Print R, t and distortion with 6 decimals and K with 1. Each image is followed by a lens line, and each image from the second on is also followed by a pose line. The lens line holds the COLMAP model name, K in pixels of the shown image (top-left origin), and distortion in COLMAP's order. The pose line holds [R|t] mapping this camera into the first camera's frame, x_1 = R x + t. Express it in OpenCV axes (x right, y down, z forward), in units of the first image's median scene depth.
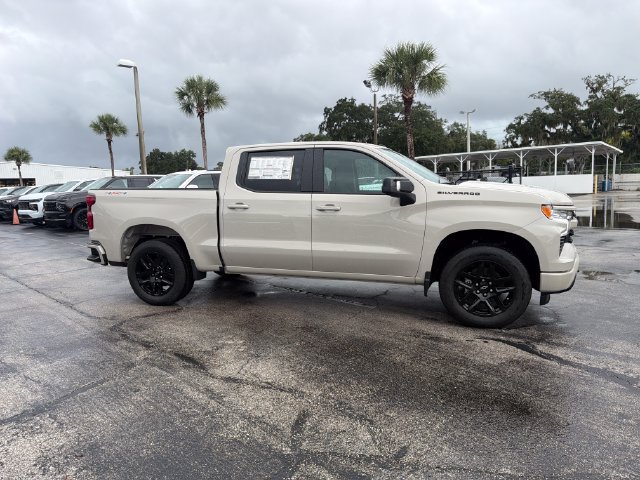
lens RADIAL K [[448.3, 0, 320.0], [0, 448.3, 240.0], [0, 0, 1]] dist [0.068545, -0.059856]
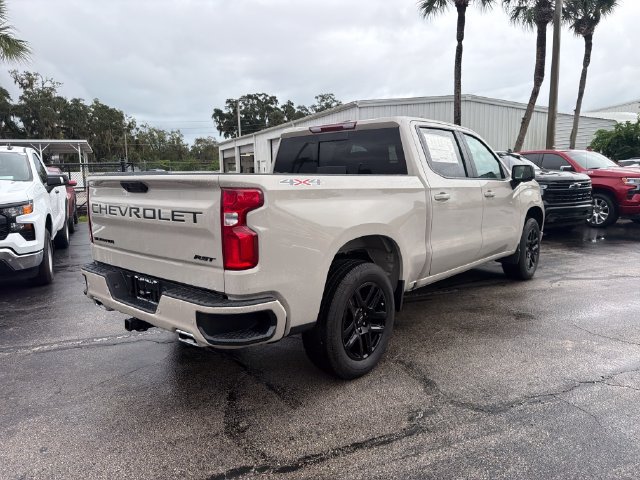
lens RADIAL K [[449.9, 0, 320.0], [0, 449.9, 238.0], [0, 0, 1]] dist [0.048586, -0.058510]
pose [[0.399106, -0.114563, 0.909720, -0.872194], [0.116828, 0.990431, 0.073473, -0.077252], [-0.909431, 0.076957, 0.408671, 0.788263]]
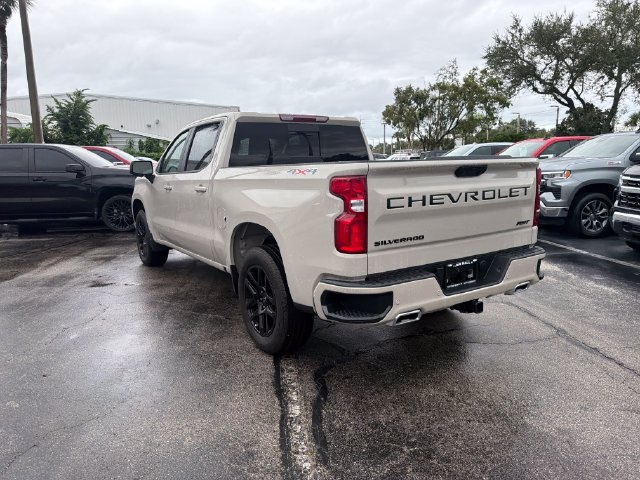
lens RADIAL K [[450.7, 0, 307.8], [0, 450.7, 239.3], [0, 0, 1]] dist [0.036656, -0.035167]
pose [[-0.761258, -0.074492, 0.644156, -0.683365], [0.114969, 0.962137, 0.247134, -0.193420], [-0.638176, 0.262191, -0.723870, 1.680462]]
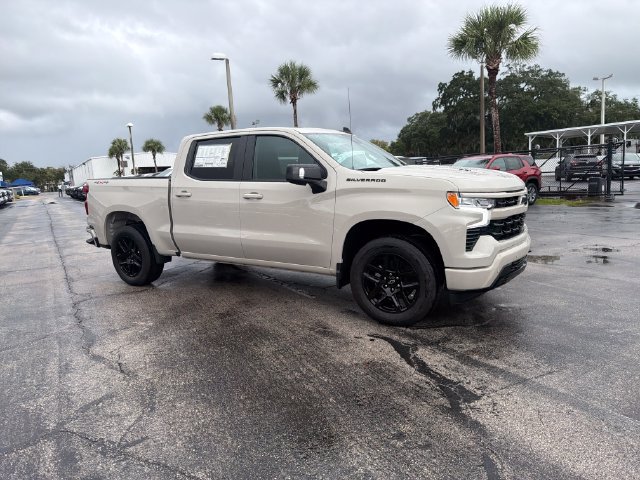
lens RADIAL K [[448.1, 0, 324.6], [0, 448.1, 246.4], [0, 0, 1]] dist [0.061906, -0.066900]
pose [[0.967217, 0.023594, -0.252854, 0.358378], [-0.010270, 0.998494, 0.053883, -0.012471], [0.253745, -0.049519, 0.966003, 0.062069]]
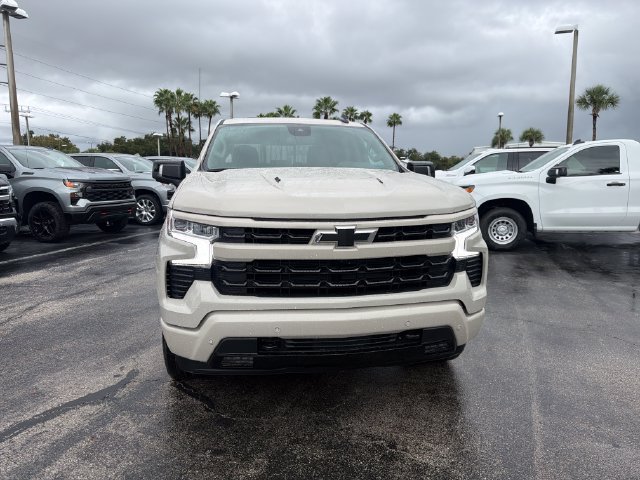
lens RADIAL K [[448.1, 0, 324.6], [0, 448.1, 246.4], [0, 0, 1]] dist [0.061906, -0.066900]
pose [[0.449182, 0.169693, -0.877177, 0.867639], [-0.116119, 0.984558, 0.131004, -0.101907], [0.885862, 0.043013, 0.461950, 0.702260]]
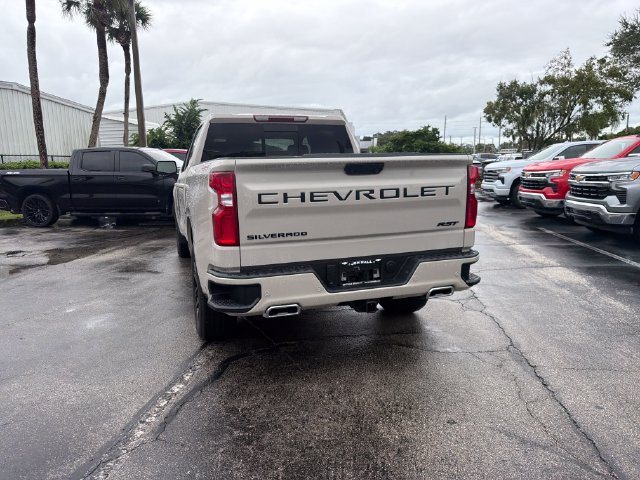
lens RADIAL K [[450.7, 0, 307.8], [0, 450.7, 239.3], [0, 0, 1]] dist [0.036656, -0.035167]
pose [[-0.580013, -0.099181, 0.808547, -0.864888], [0.132161, 0.967954, 0.213540, -0.159822], [-0.803815, 0.230714, -0.548318, 1.518279]]
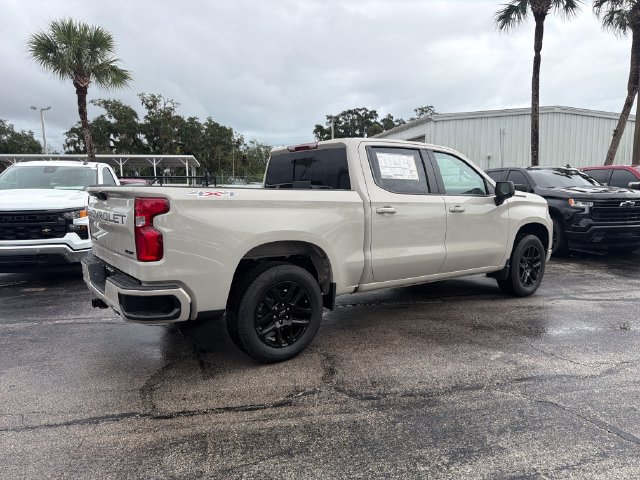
lens RADIAL K [[448.1, 0, 324.6], [0, 448.1, 246.4], [0, 0, 1]] dist [0.061906, -0.066900]
pose [[0.581981, -0.085128, 0.808735, -0.834076], [0.088346, 0.995238, 0.041185, -0.046989], [-0.808389, 0.047479, 0.586730, 0.541078]]
